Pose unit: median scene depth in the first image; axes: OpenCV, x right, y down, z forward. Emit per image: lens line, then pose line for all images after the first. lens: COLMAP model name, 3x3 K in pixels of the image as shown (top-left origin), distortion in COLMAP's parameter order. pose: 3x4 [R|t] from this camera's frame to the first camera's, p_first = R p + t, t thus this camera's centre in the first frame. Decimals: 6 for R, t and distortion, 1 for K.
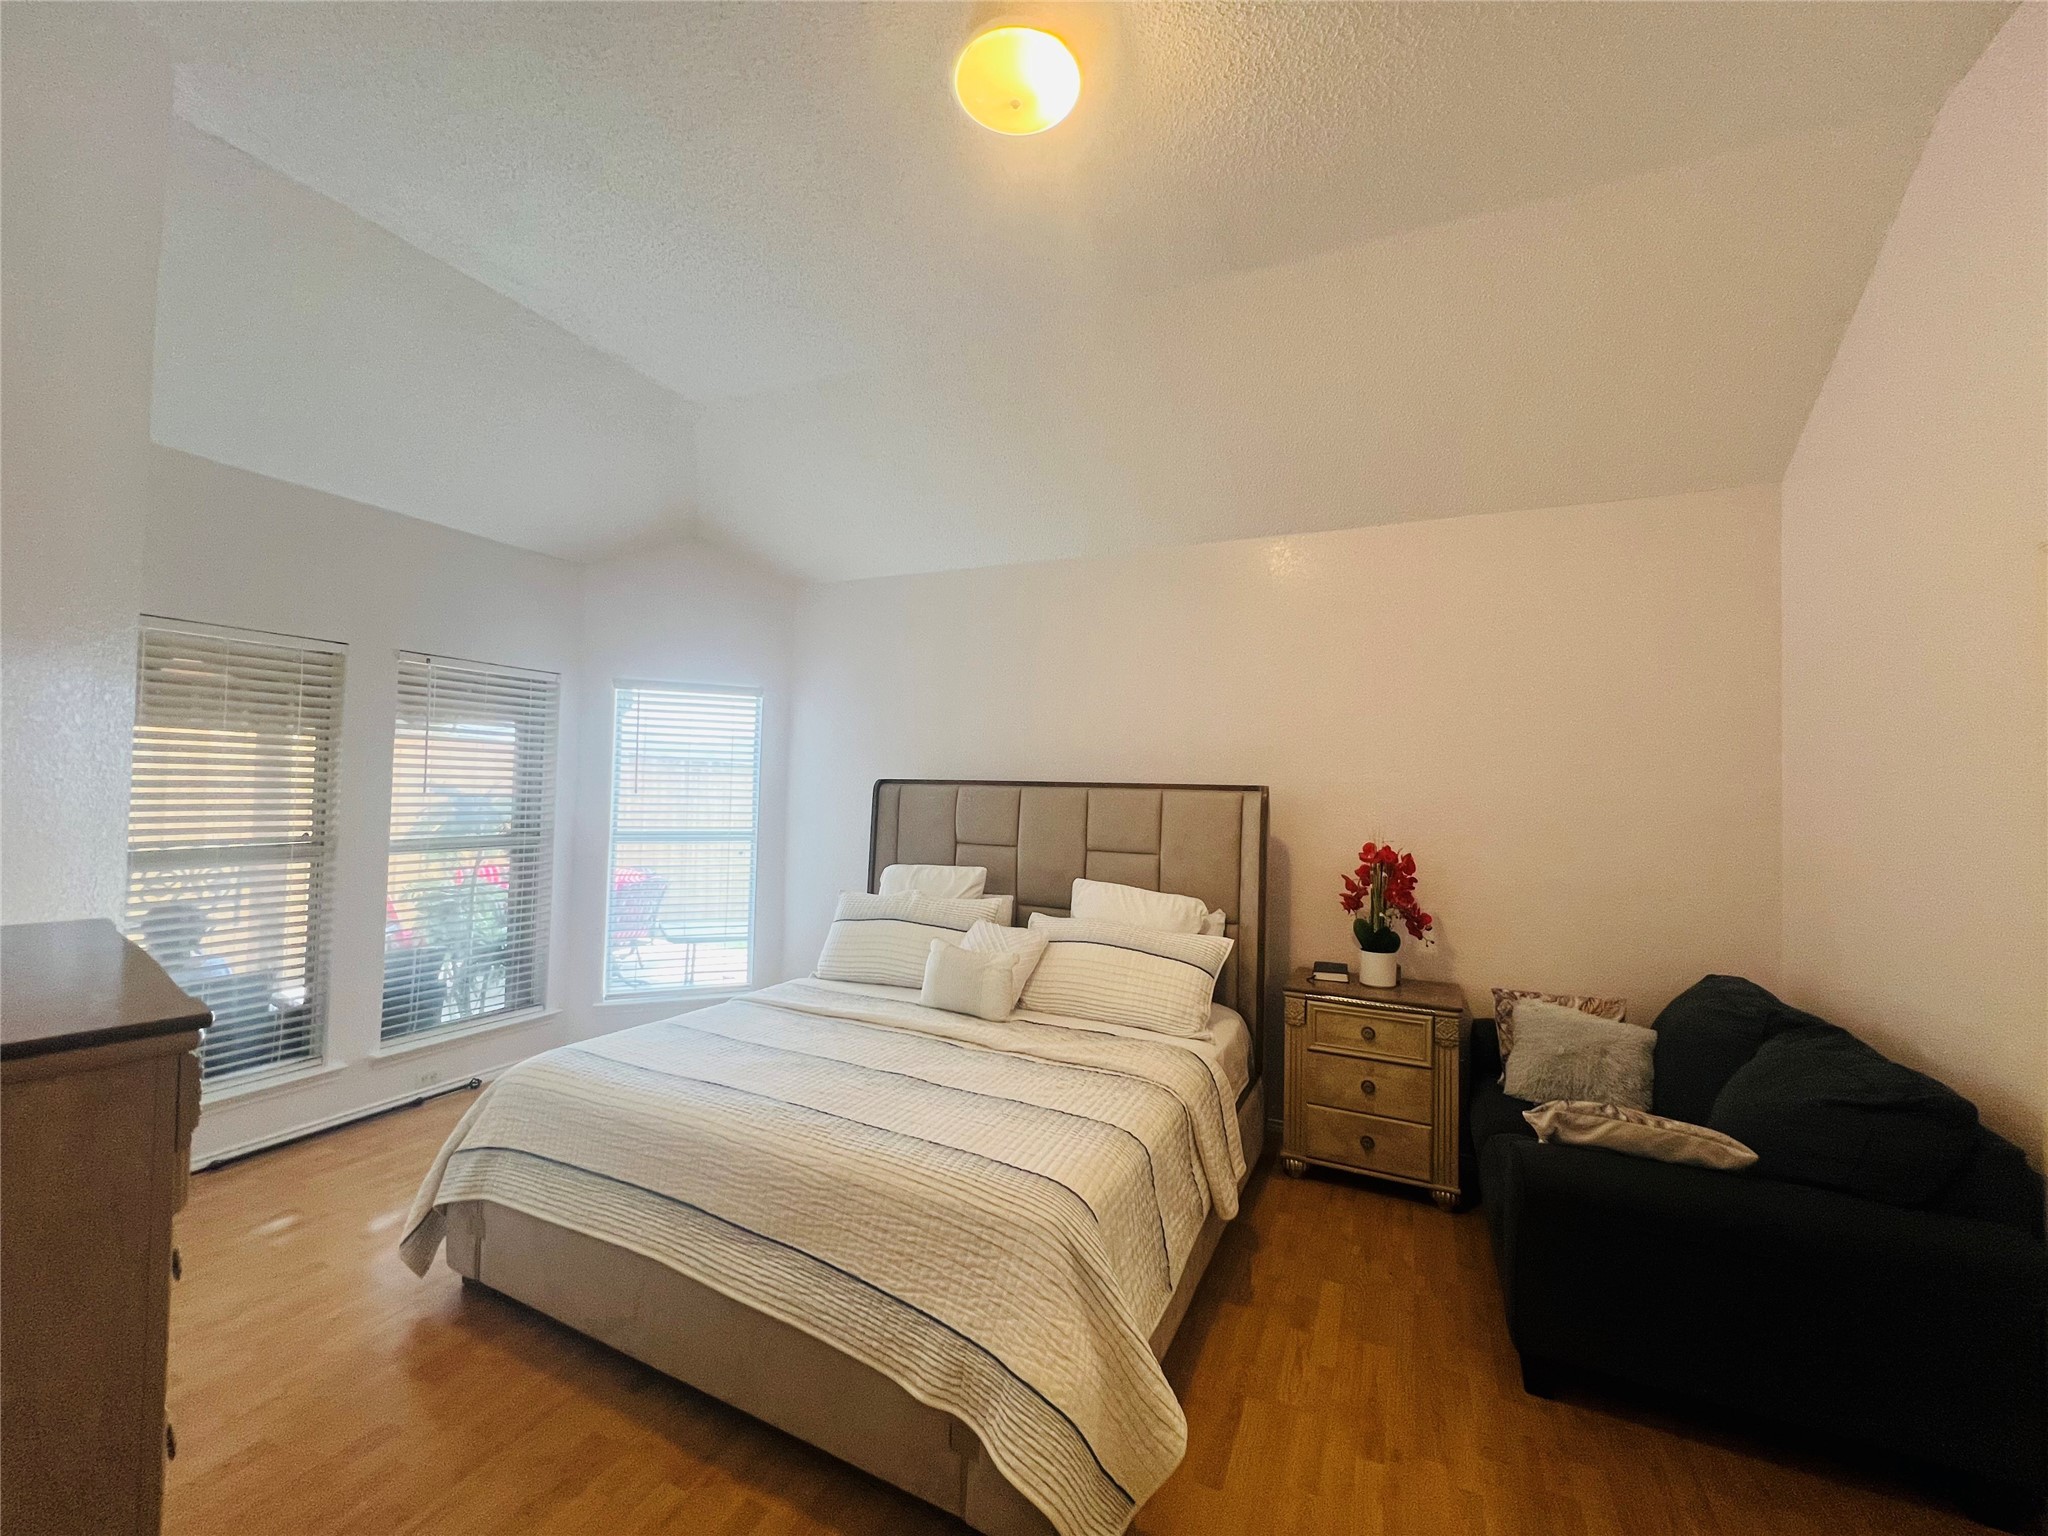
lens RADIAL K [[817.8, 0, 1024.0], [0, 817.8, 768.0], [0, 0, 1]] dist [-0.001119, -0.000284]
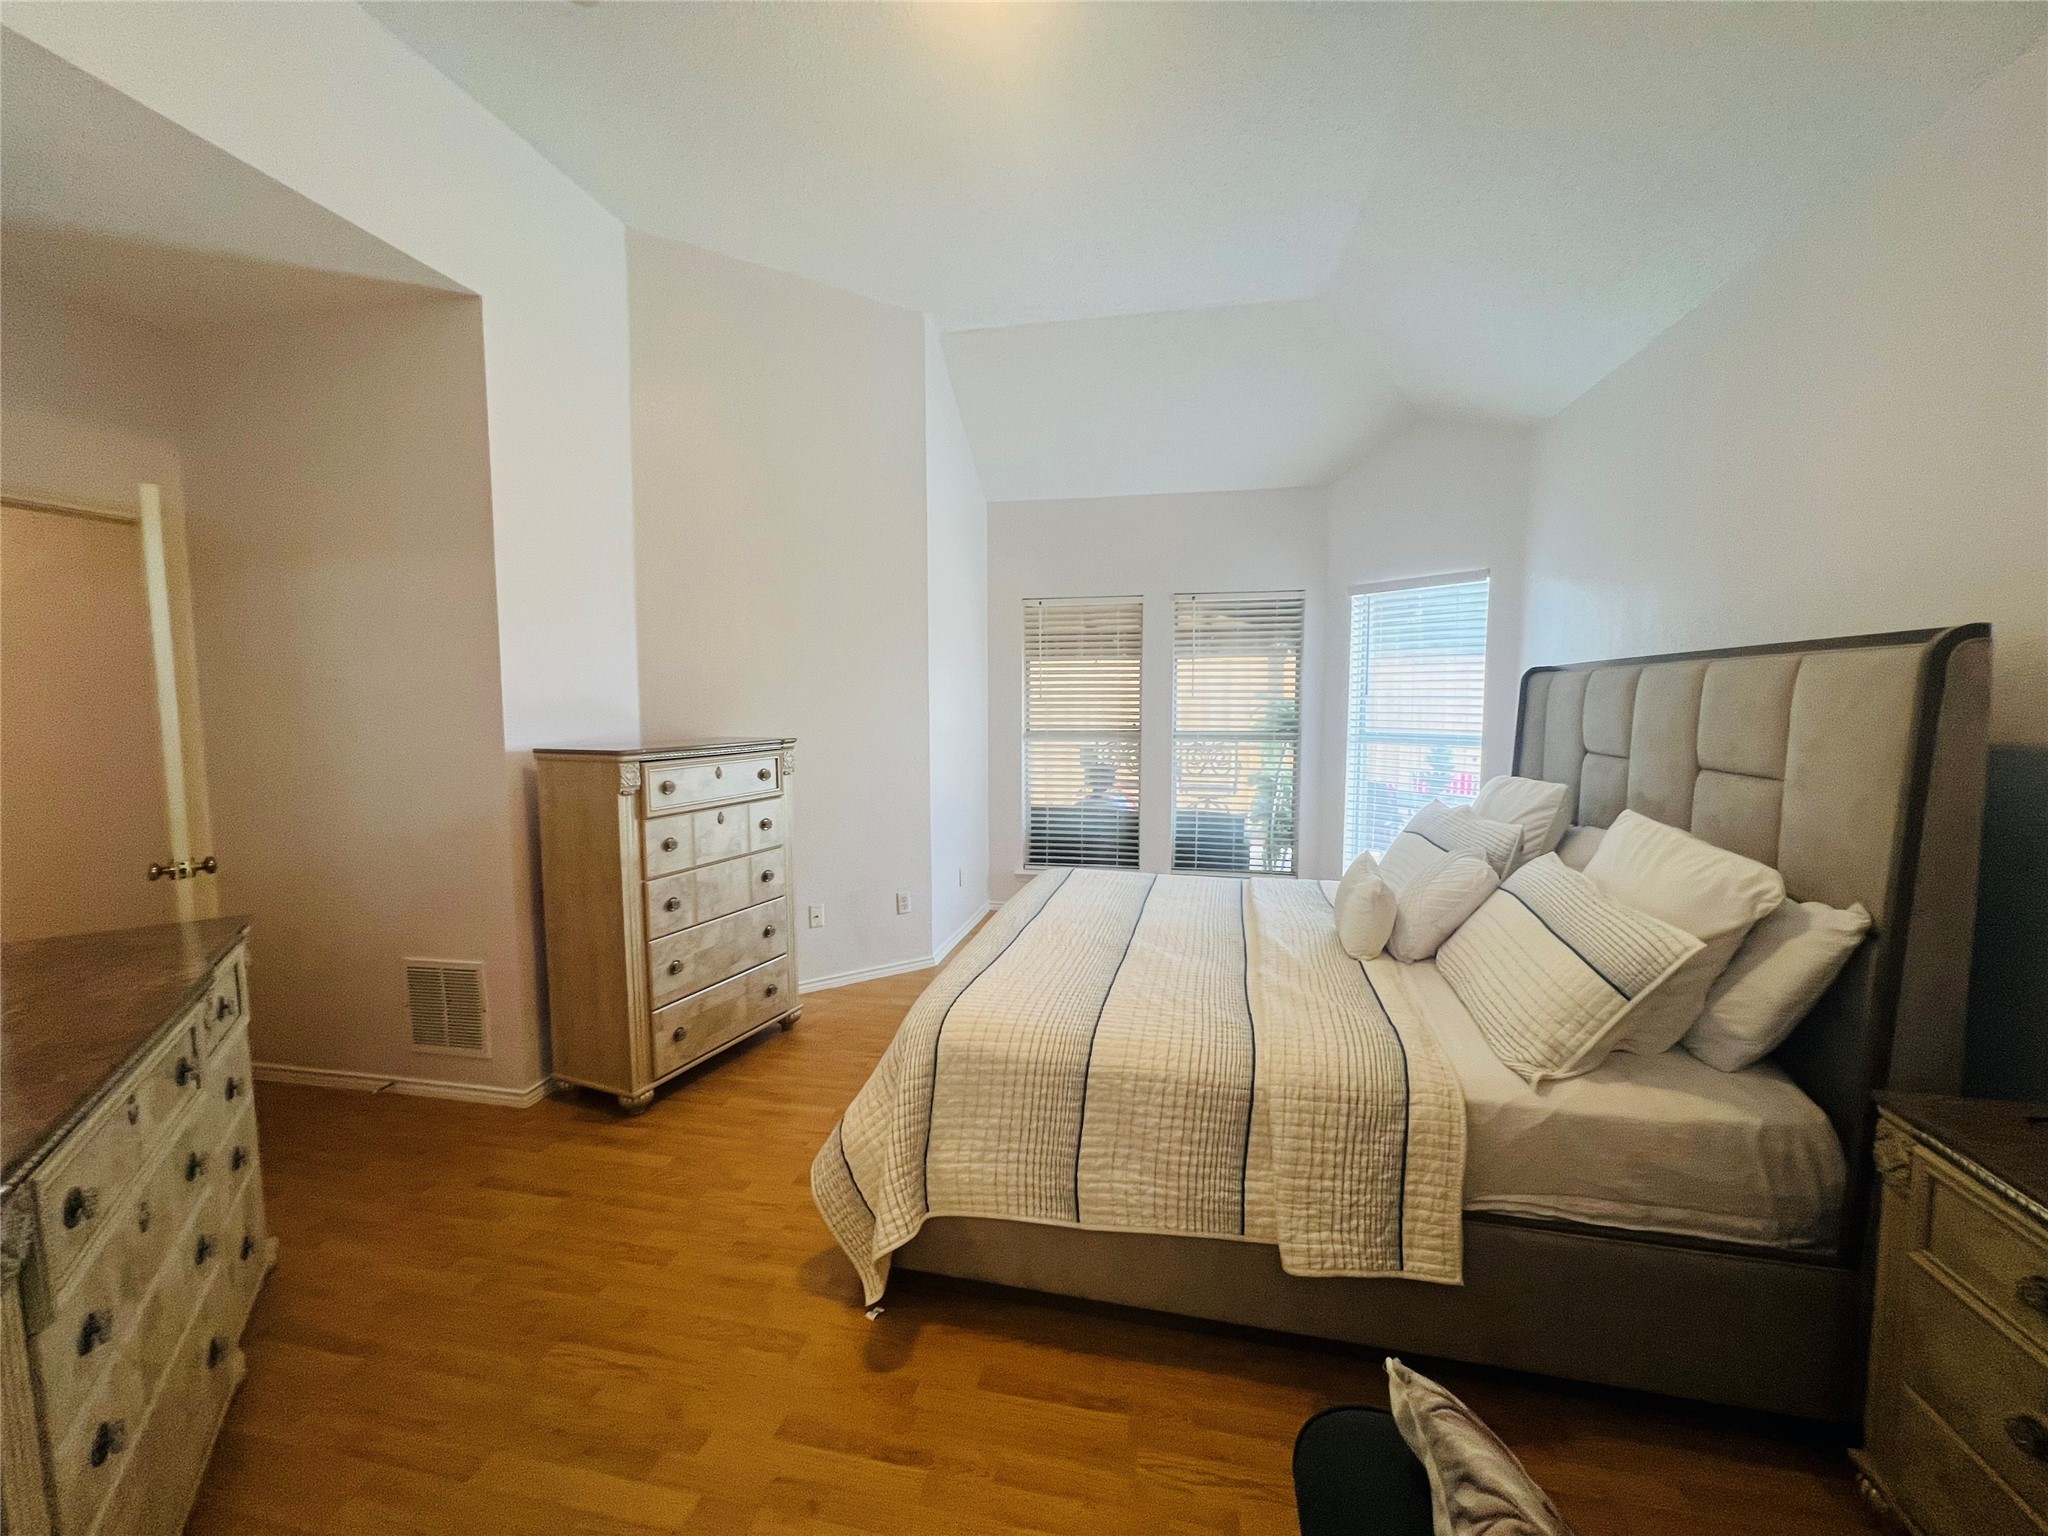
lens RADIAL K [[817.8, 0, 1024.0], [0, 817.8, 768.0], [0, 0, 1]] dist [-0.001119, -0.000284]
pose [[0.227712, 0.059086, -0.971934, 0.546992], [0.032633, 0.997133, 0.068263, 0.046466], [0.973182, -0.047262, 0.225131, 0.417532]]
